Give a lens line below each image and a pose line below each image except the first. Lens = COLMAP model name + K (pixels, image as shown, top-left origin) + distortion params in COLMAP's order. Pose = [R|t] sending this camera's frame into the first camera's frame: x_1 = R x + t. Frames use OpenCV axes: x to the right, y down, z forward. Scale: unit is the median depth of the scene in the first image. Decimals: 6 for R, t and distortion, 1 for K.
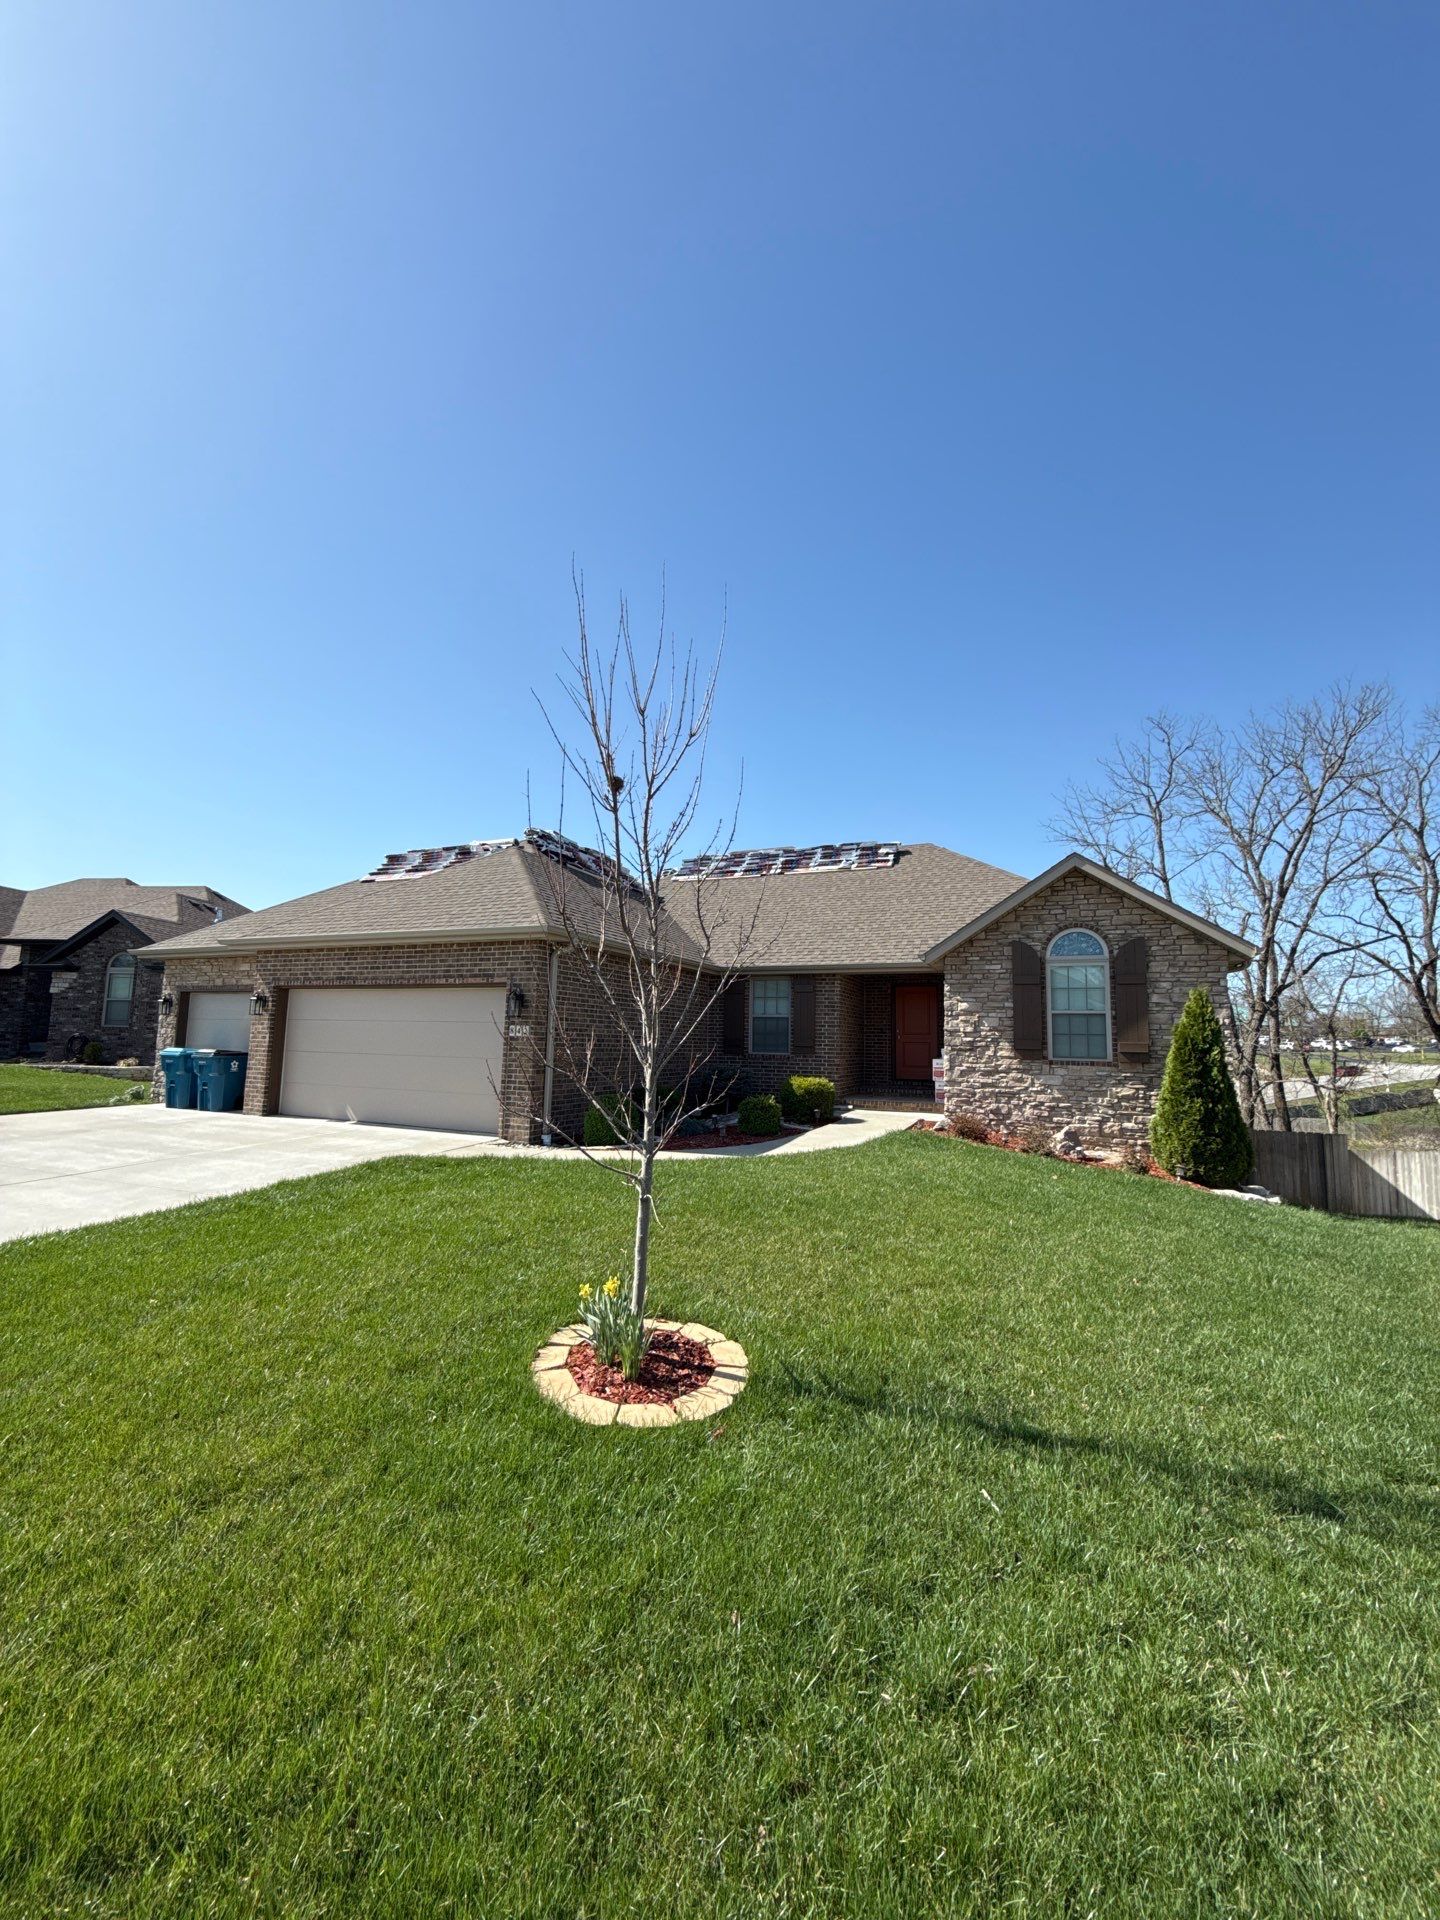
lens RADIAL K [[767.0, 0, 720.0], [0, 767.0, 960.0], [0, 0, 1]] dist [0.000340, 0.000131]
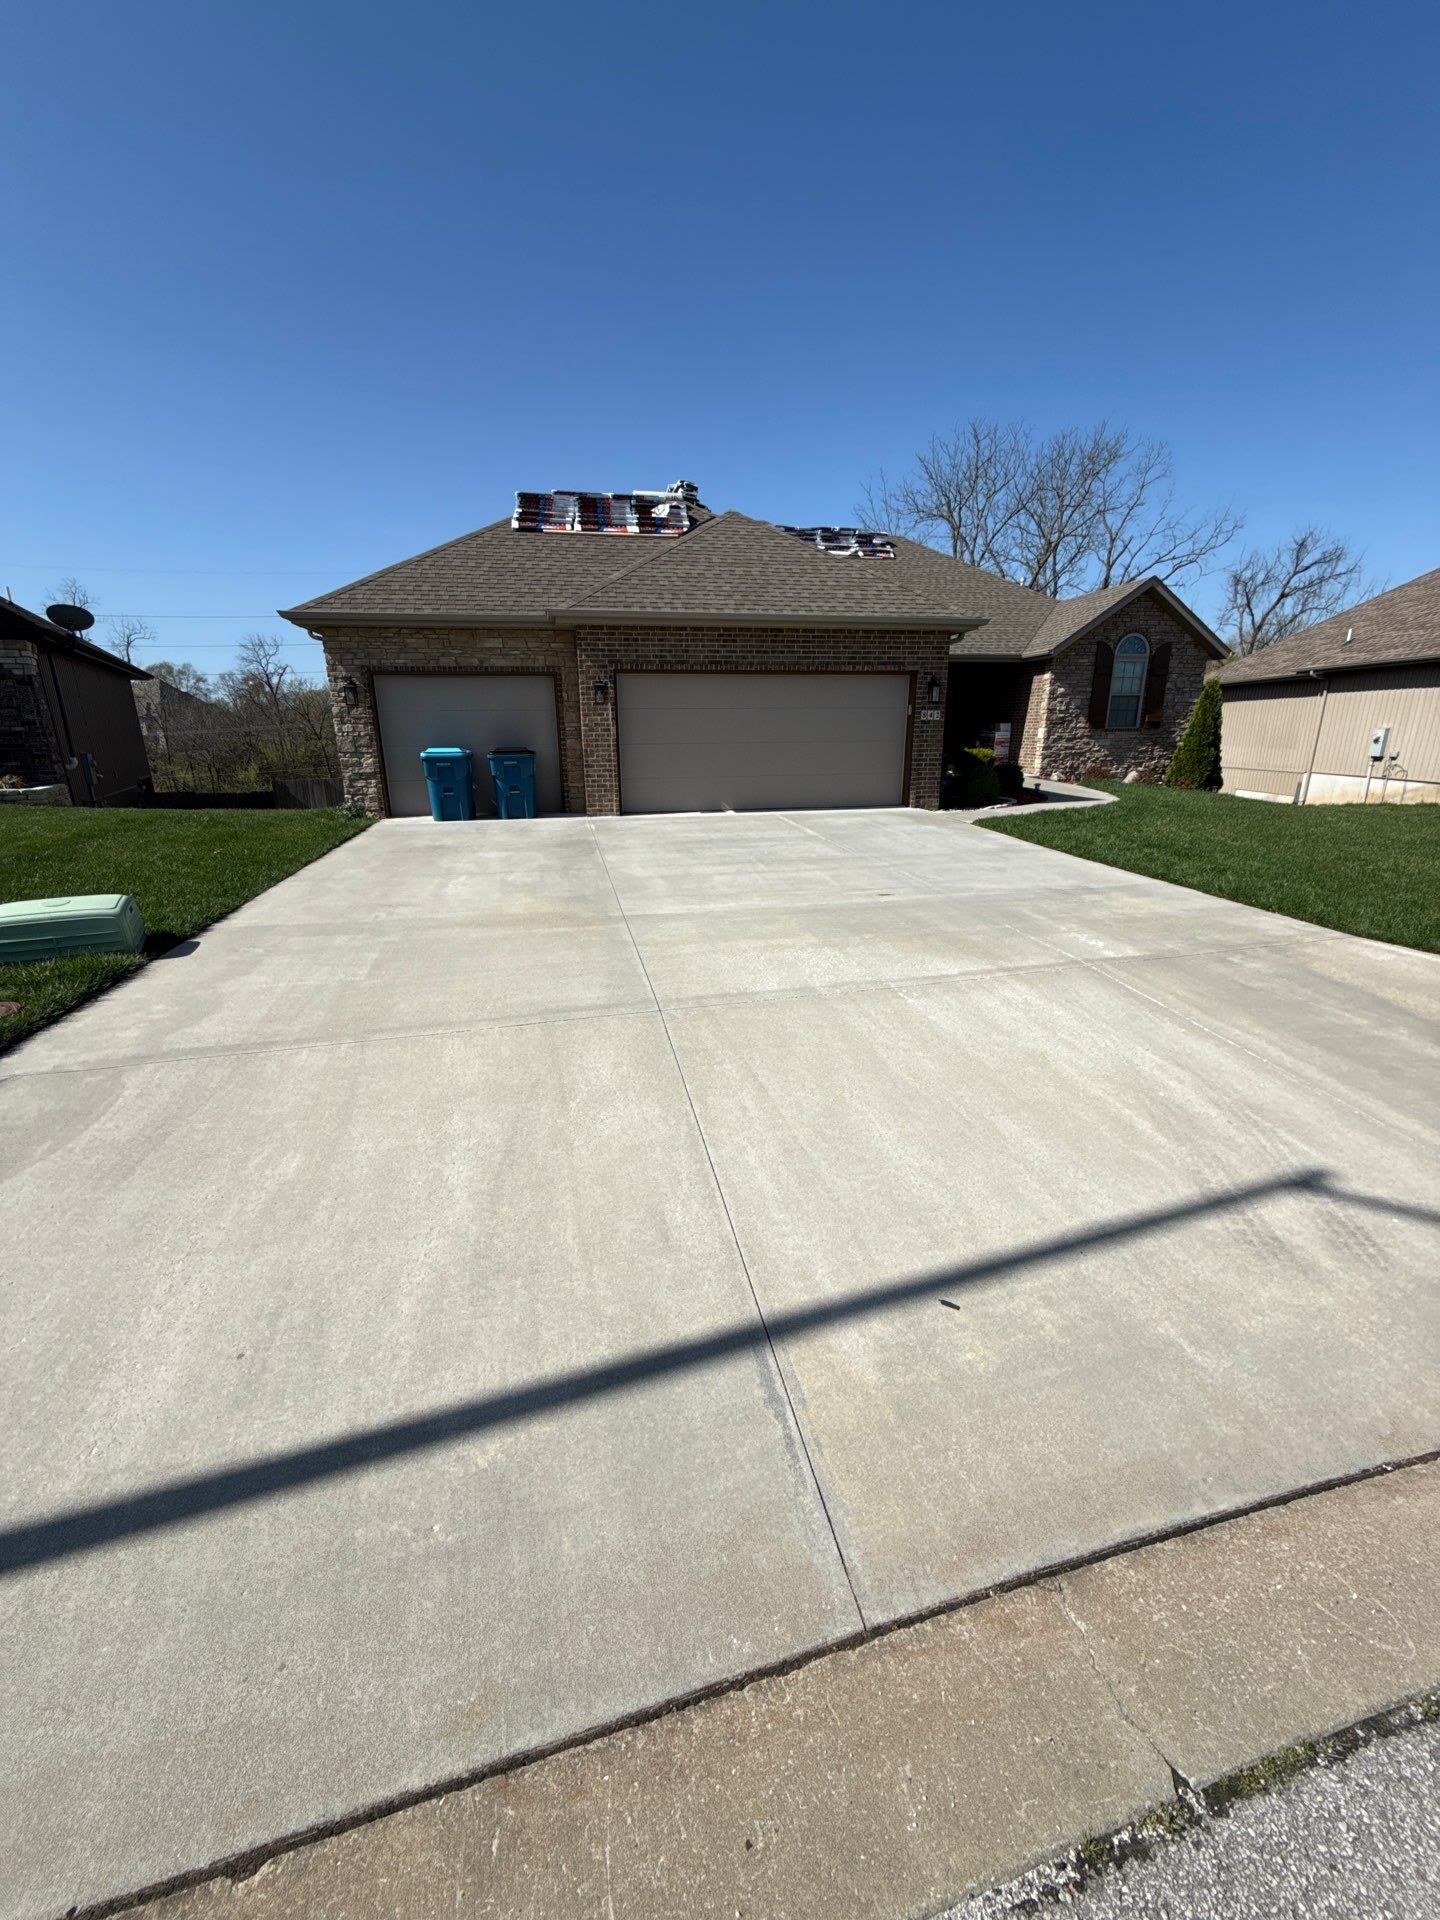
lens RADIAL K [[767.0, 0, 720.0], [0, 767.0, 960.0], [0, 0, 1]] dist [0.000340, 0.000131]
pose [[0.821965, -0.192276, 0.536101, -1.032588], [-0.033699, 0.923222, 0.382787, 0.000171], [-0.568541, -0.332703, 0.752376, 0.148952]]
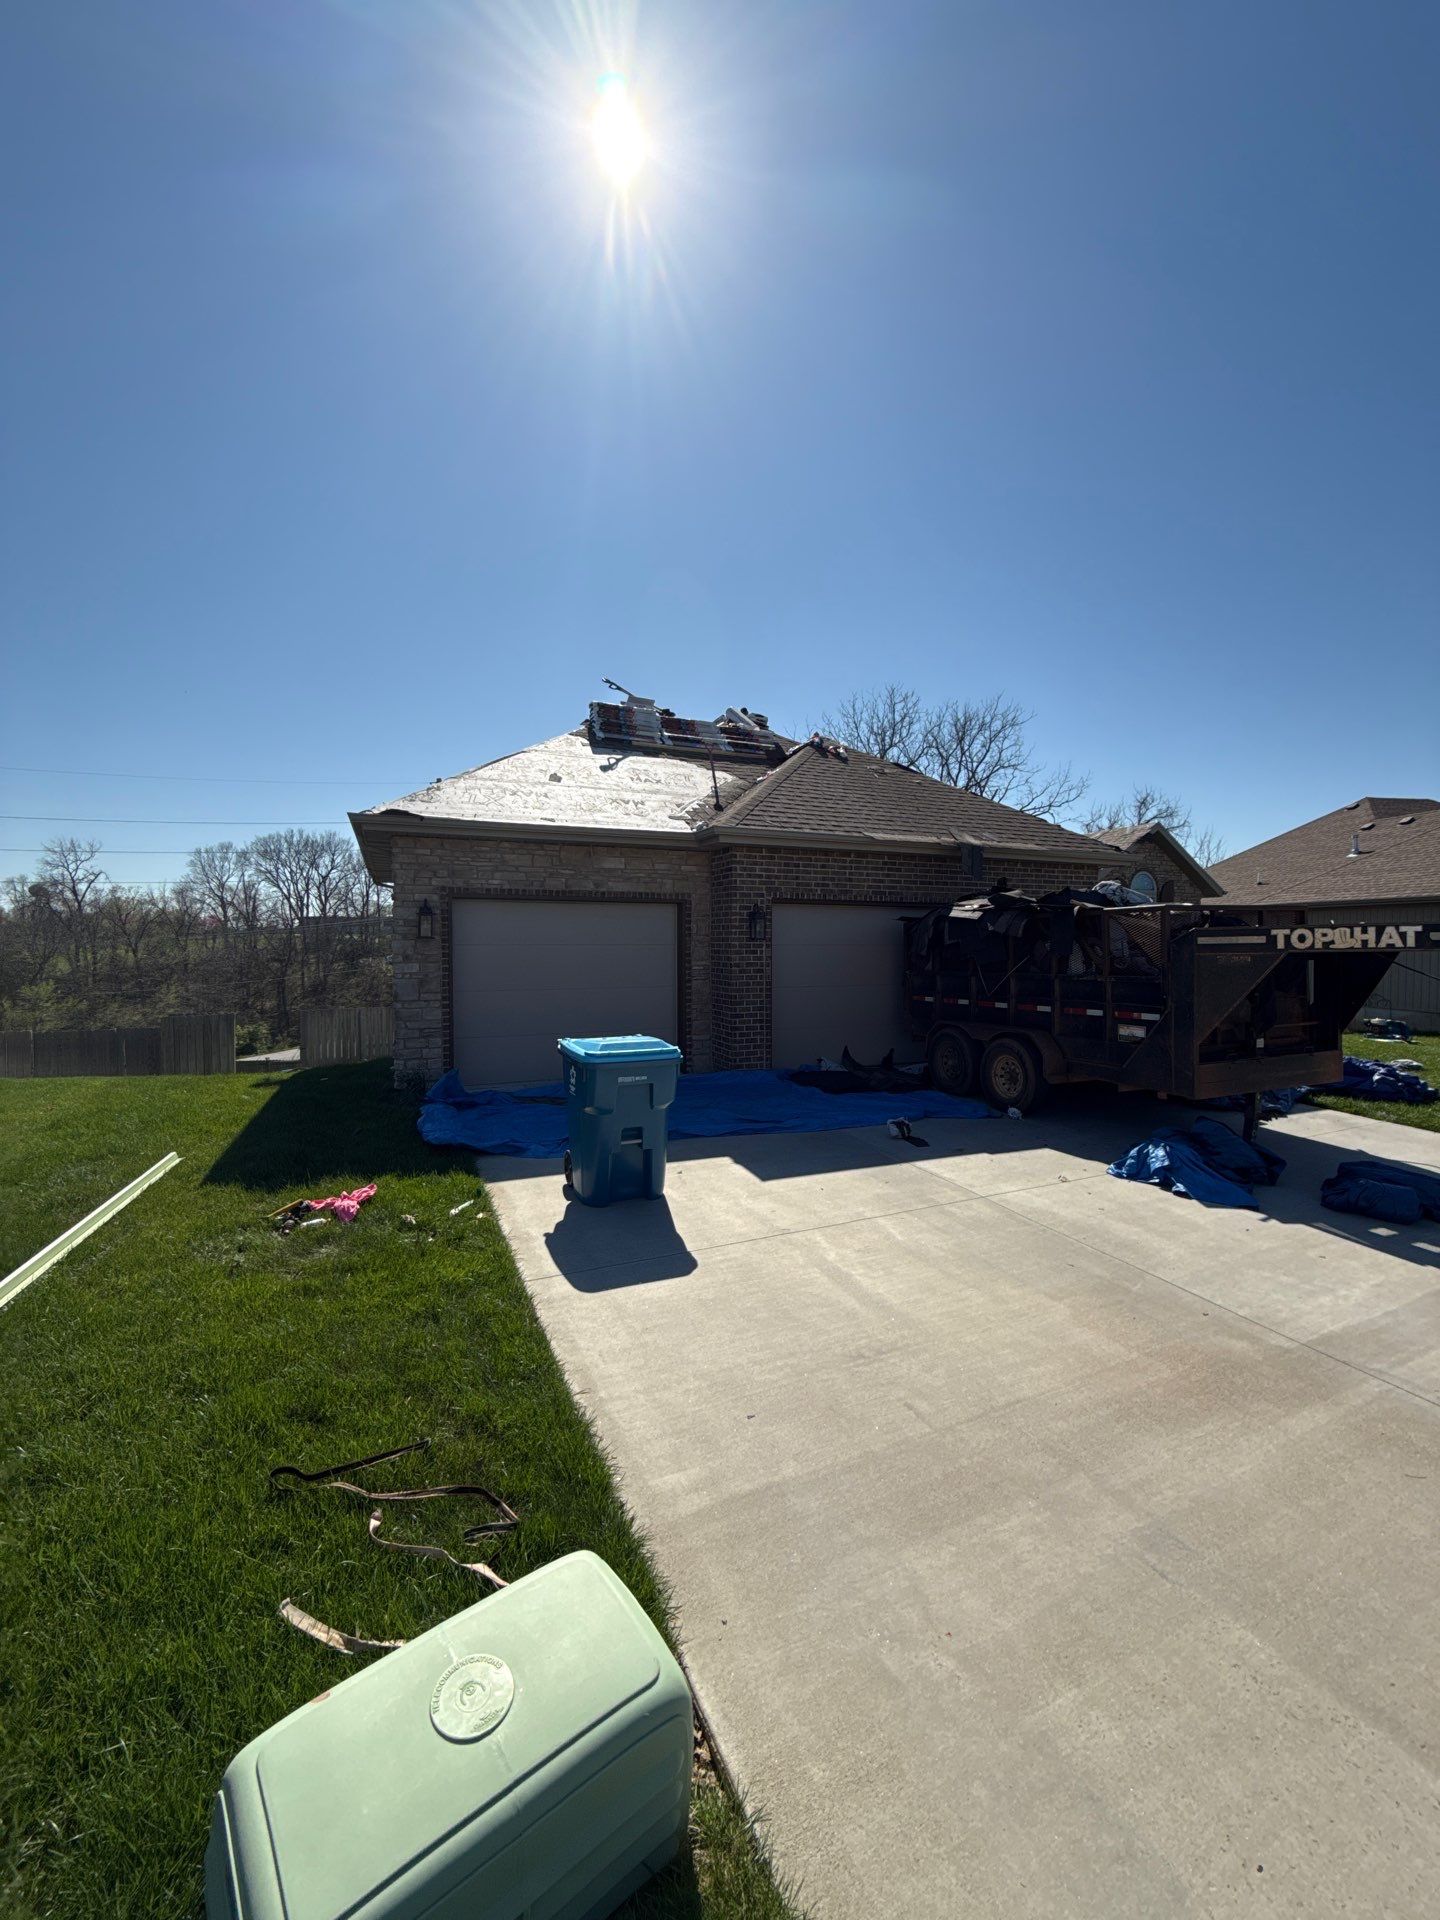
lens RADIAL K [[763.4, 0, 717.7], [0, 763.4, 957.6], [0, 0, 1]] dist [-0.000261, 0.000035]
pose [[0.685313, -0.037034, 0.727306, -1.145869], [-0.063866, 0.991802, 0.110681, 0.012871], [-0.725443, -0.122301, 0.677330, 0.554005]]
